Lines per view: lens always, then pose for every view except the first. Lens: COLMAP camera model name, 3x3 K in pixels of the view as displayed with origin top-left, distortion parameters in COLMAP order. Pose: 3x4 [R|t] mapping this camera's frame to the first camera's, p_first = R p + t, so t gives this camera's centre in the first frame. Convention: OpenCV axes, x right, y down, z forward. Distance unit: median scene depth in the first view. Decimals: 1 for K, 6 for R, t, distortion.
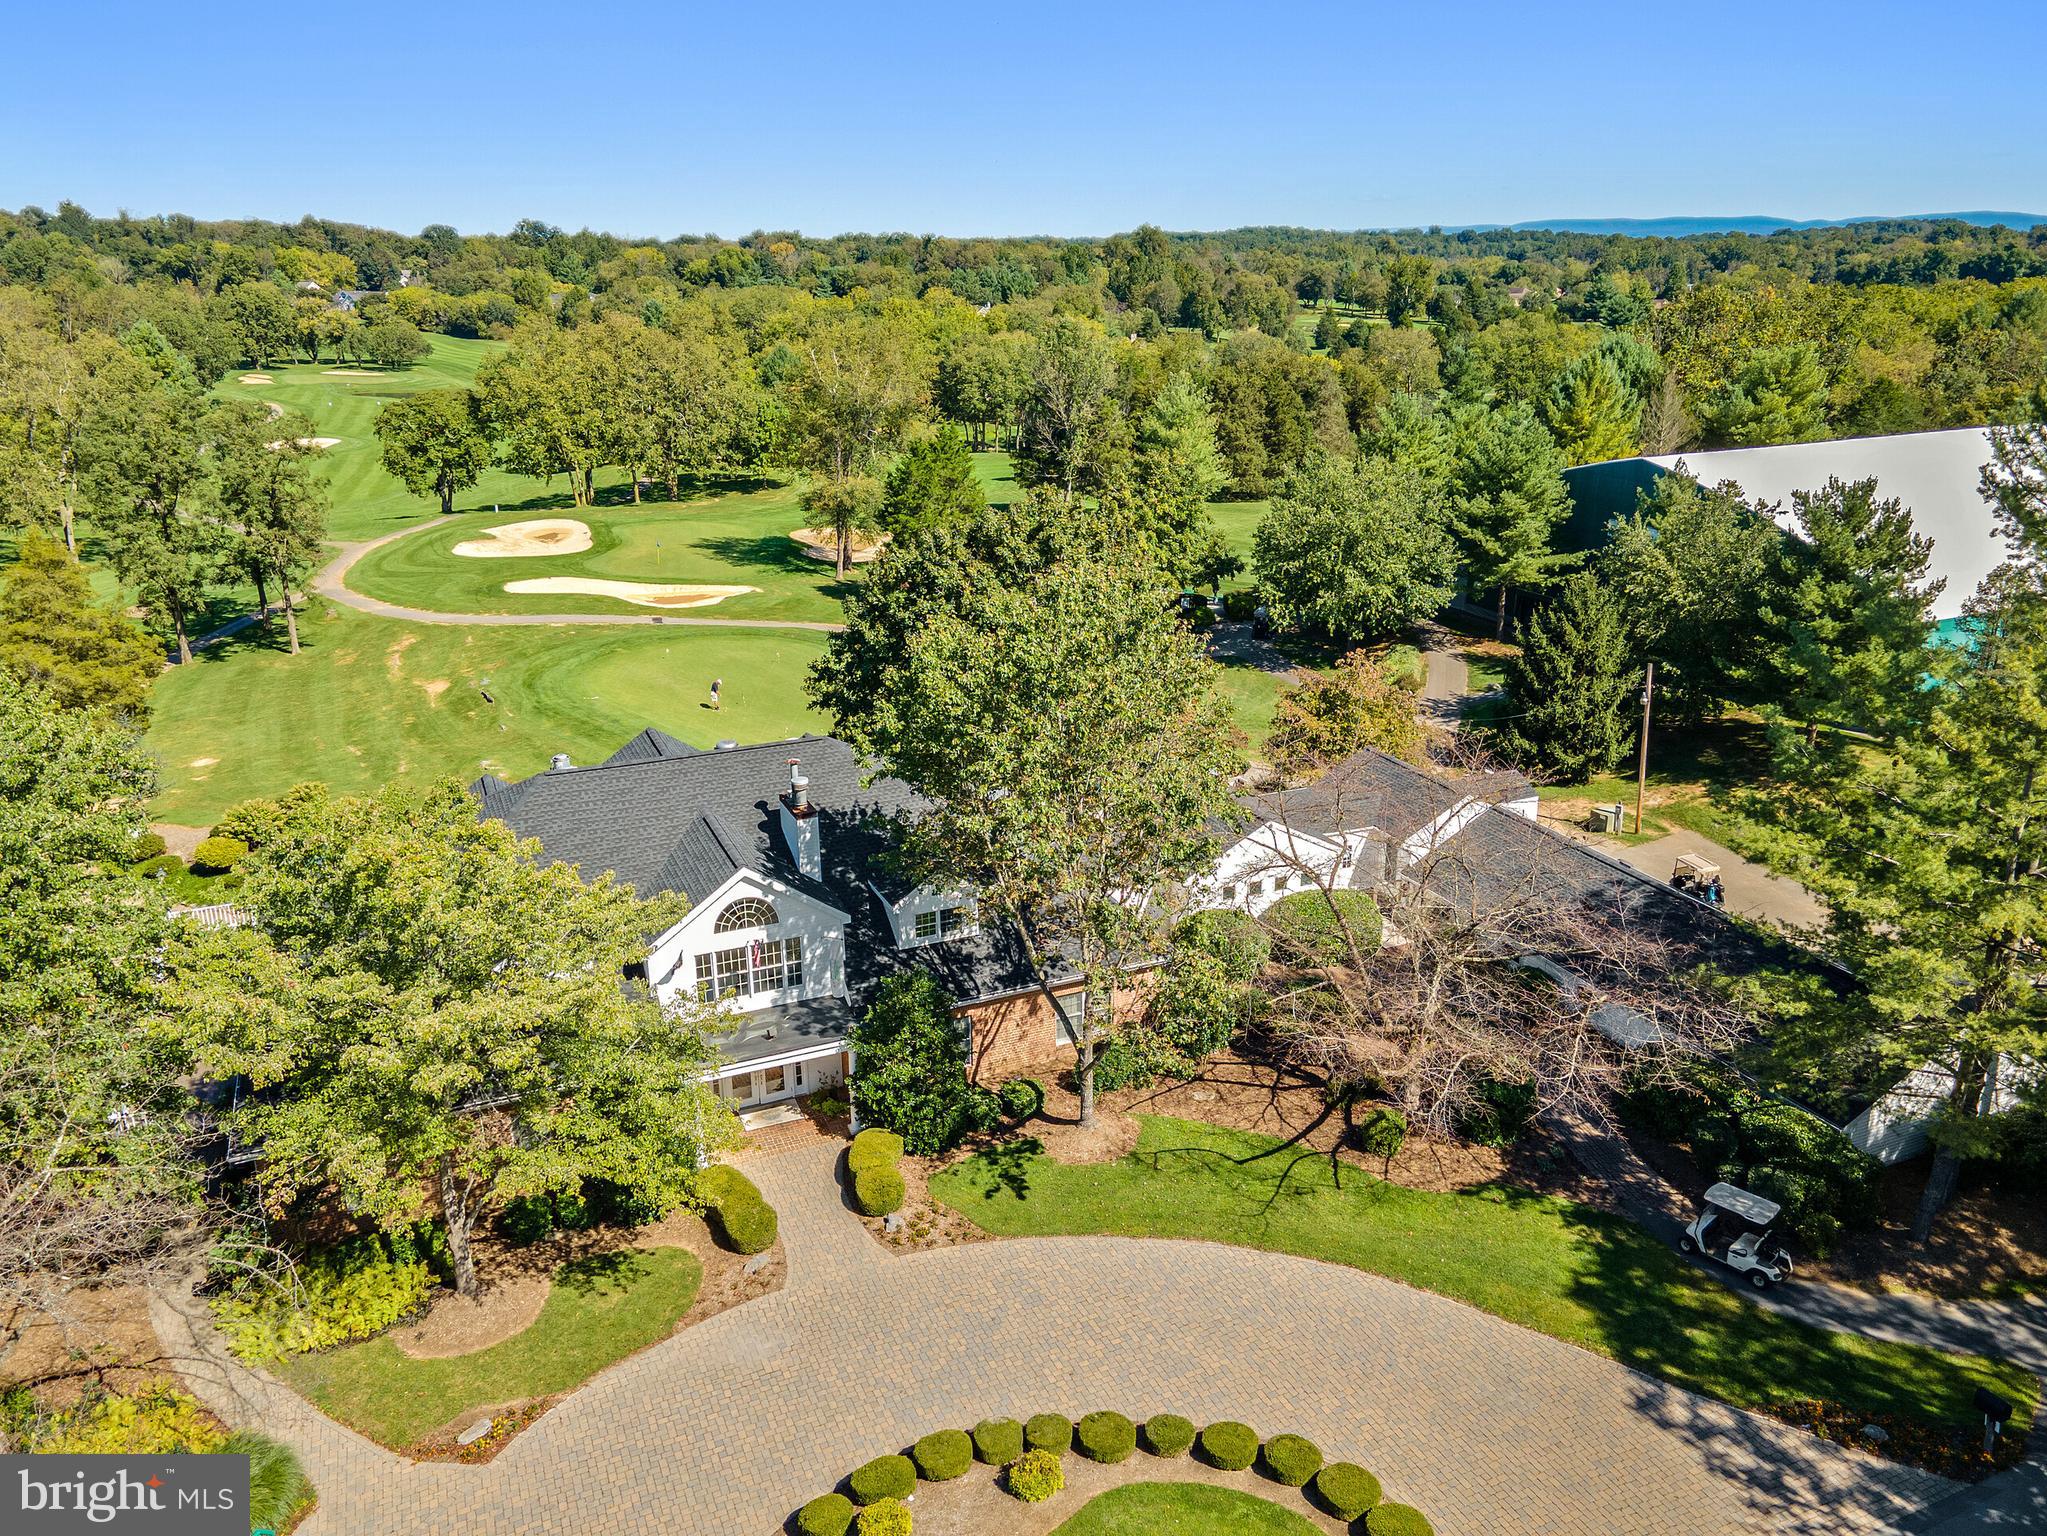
lens RADIAL K [[1421.6, 0, 1023.5], [0, 1421.6, 768.0], [0, 0, 1]] dist [0.027678, -0.000586]
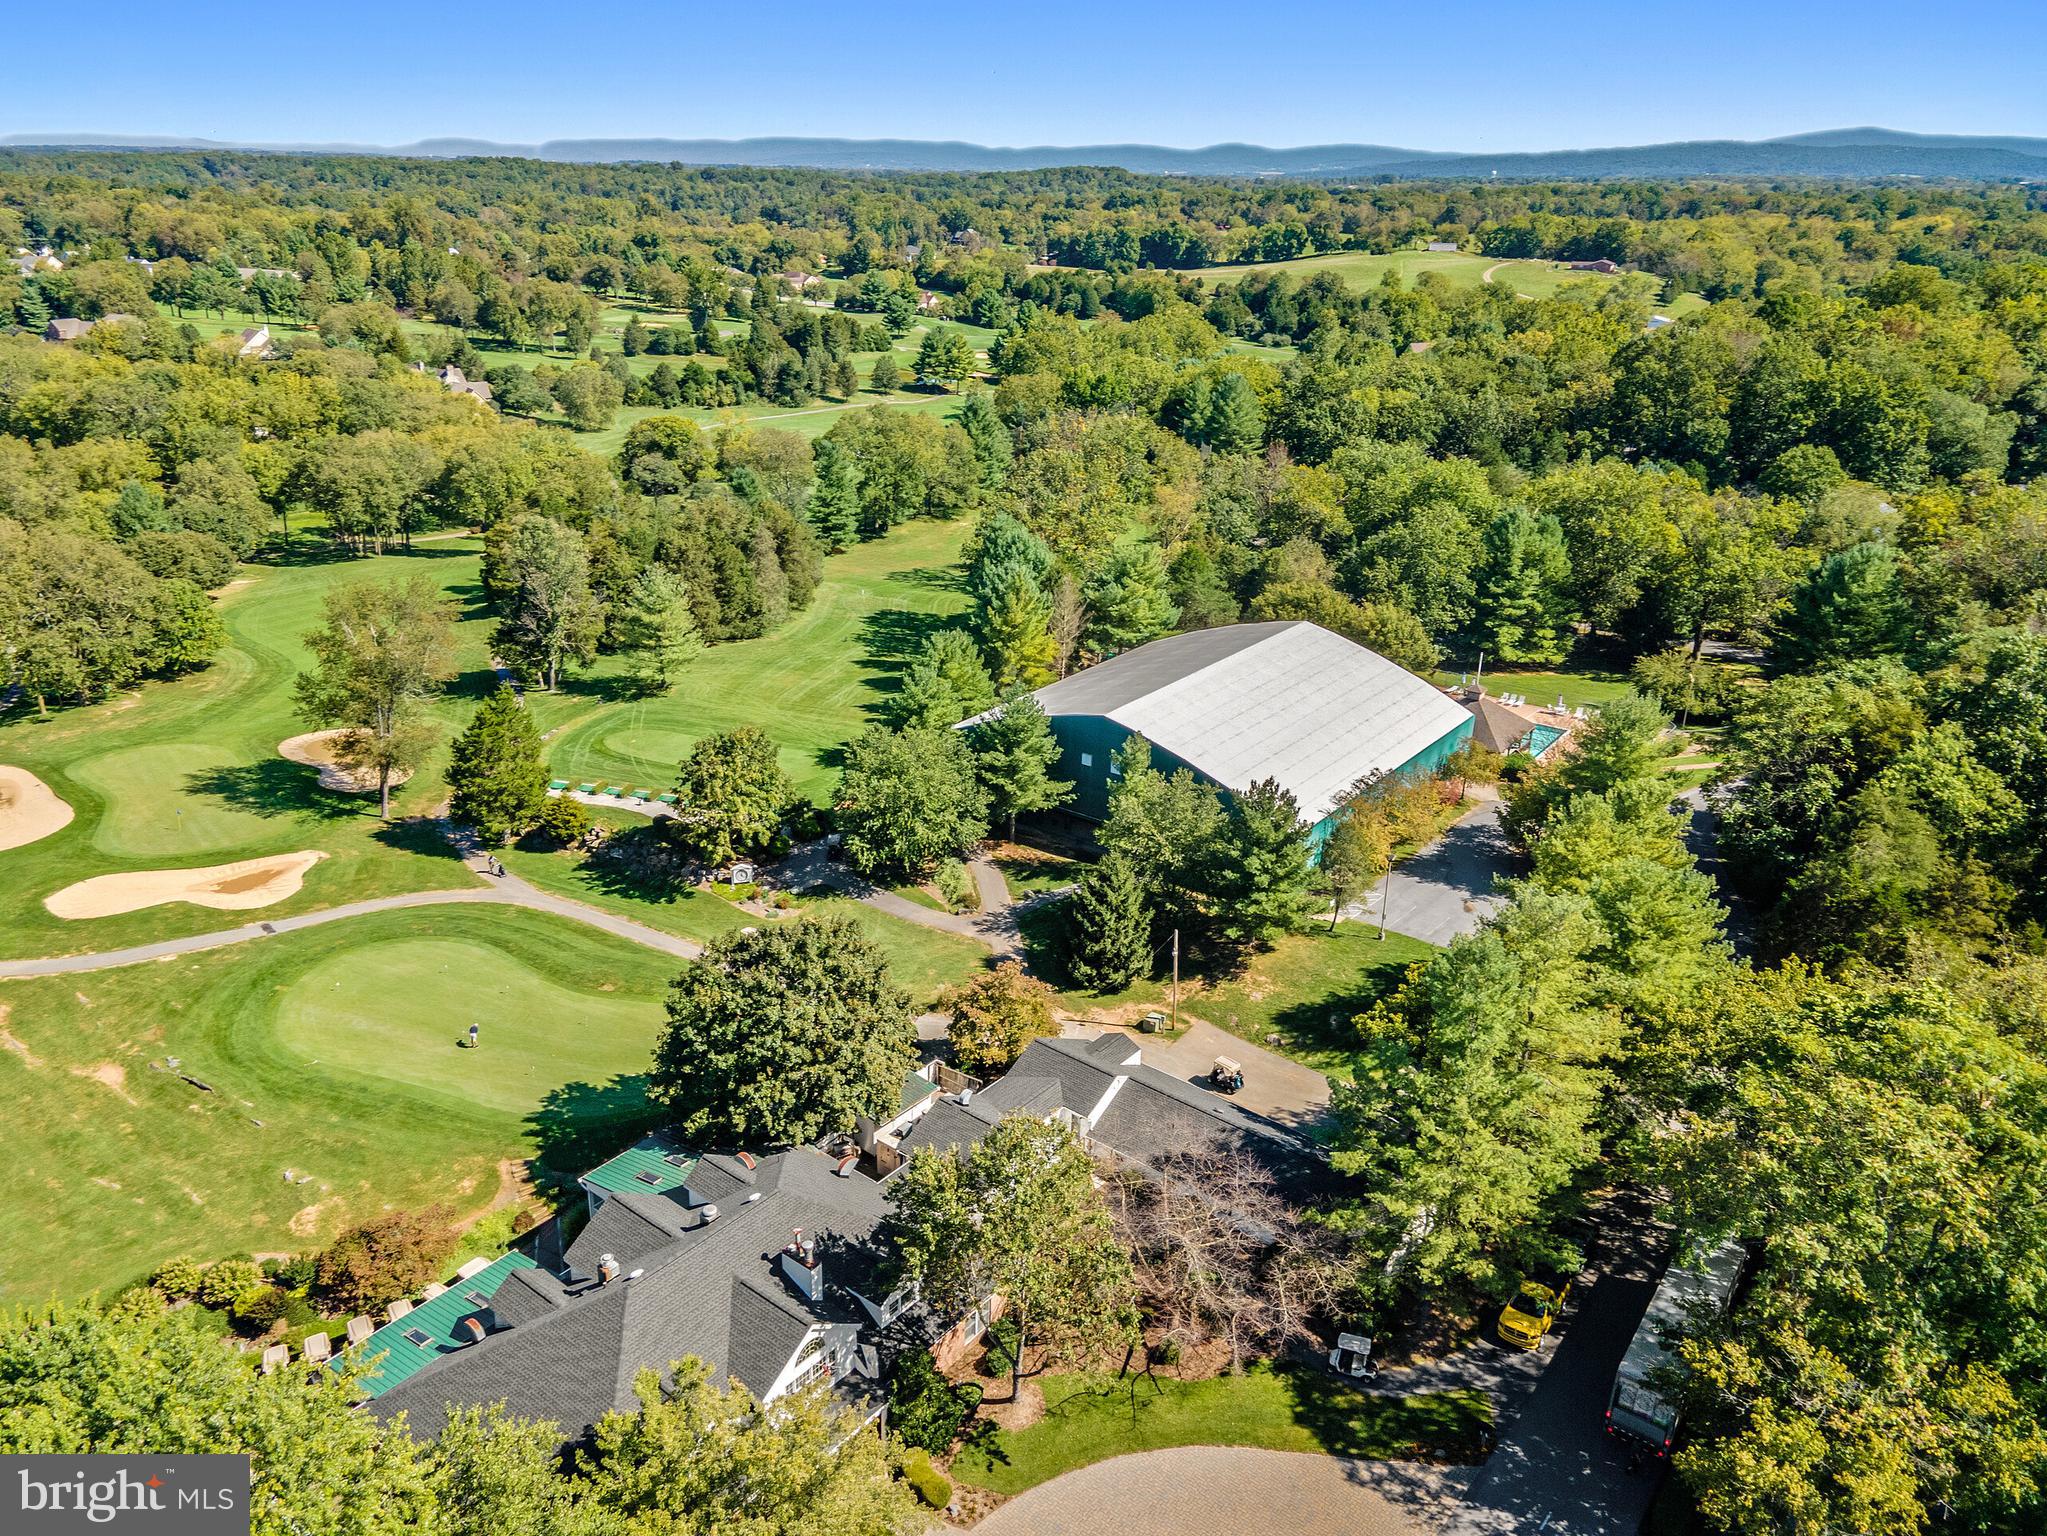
lens RADIAL K [[1419.5, 0, 997.4], [0, 1419.5, 861.7], [0, 0, 1]] dist [0.038878, 0.000559]
pose [[0.891669, -0.173765, 0.418009, -0.335320], [0.129665, 0.982742, 0.131930, -0.351026], [-0.433720, -0.063437, 0.898812, -0.262994]]
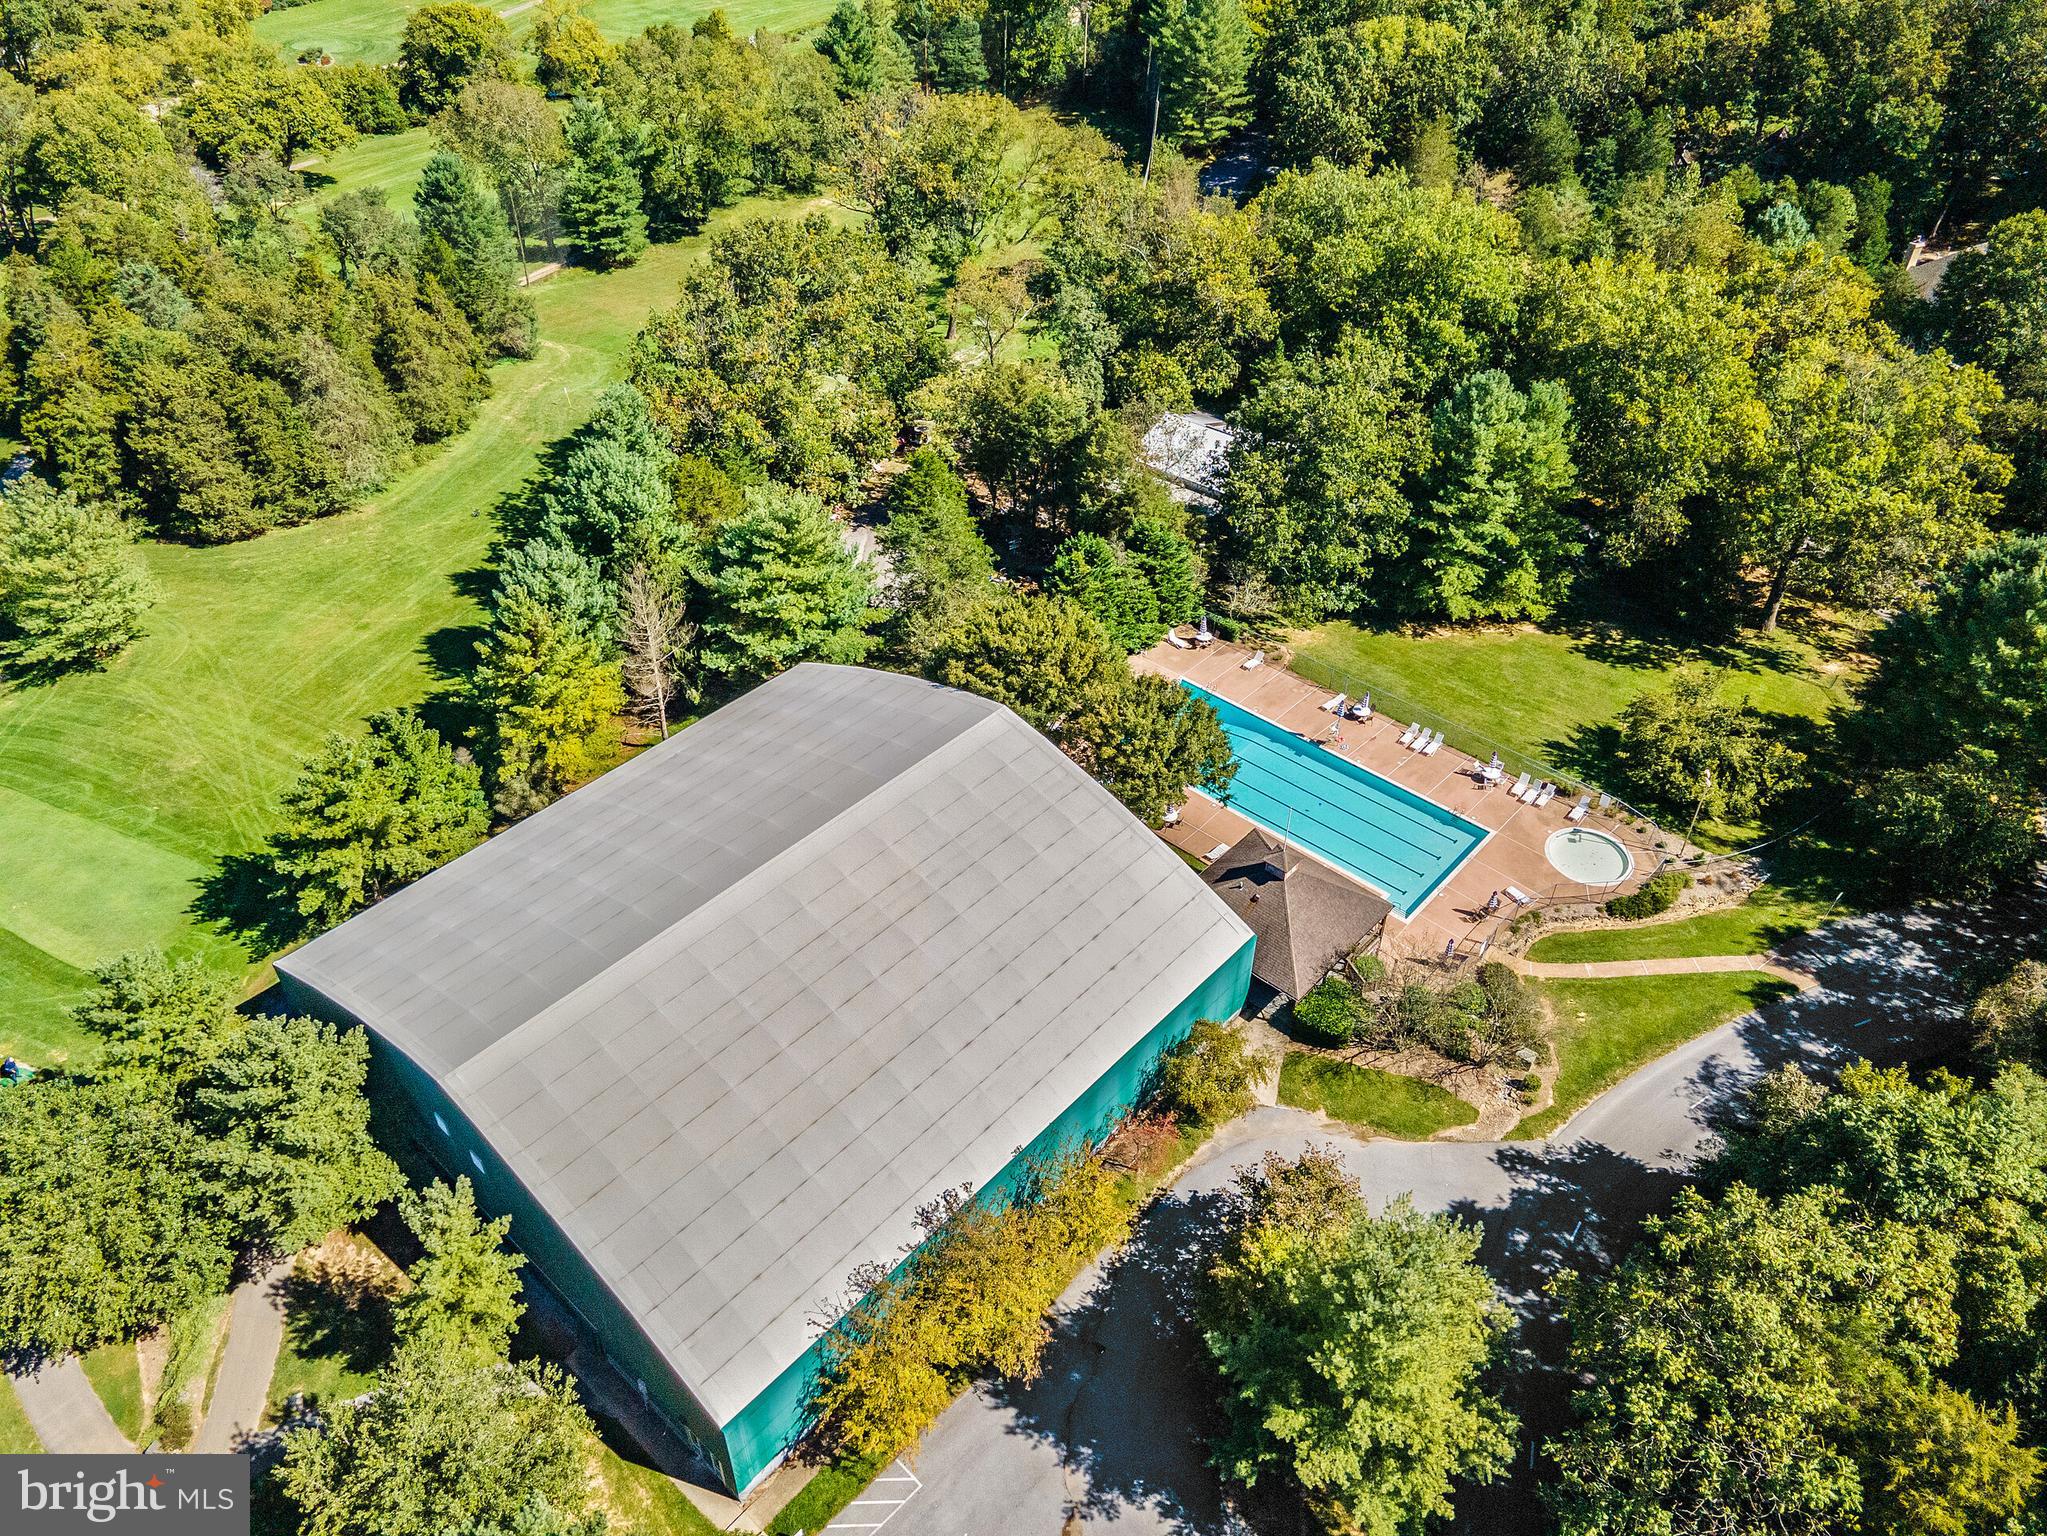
lens RADIAL K [[1392.4, 0, 1023.5], [0, 1392.4, 768.0], [0, 0, 1]] dist [0.044357, 0.001529]
pose [[0.927561, -0.238536, 0.287629, 0.723313], [0.115213, 0.914803, 0.387120, -0.786826], [-0.355466, -0.325939, 0.876018, 0.433316]]
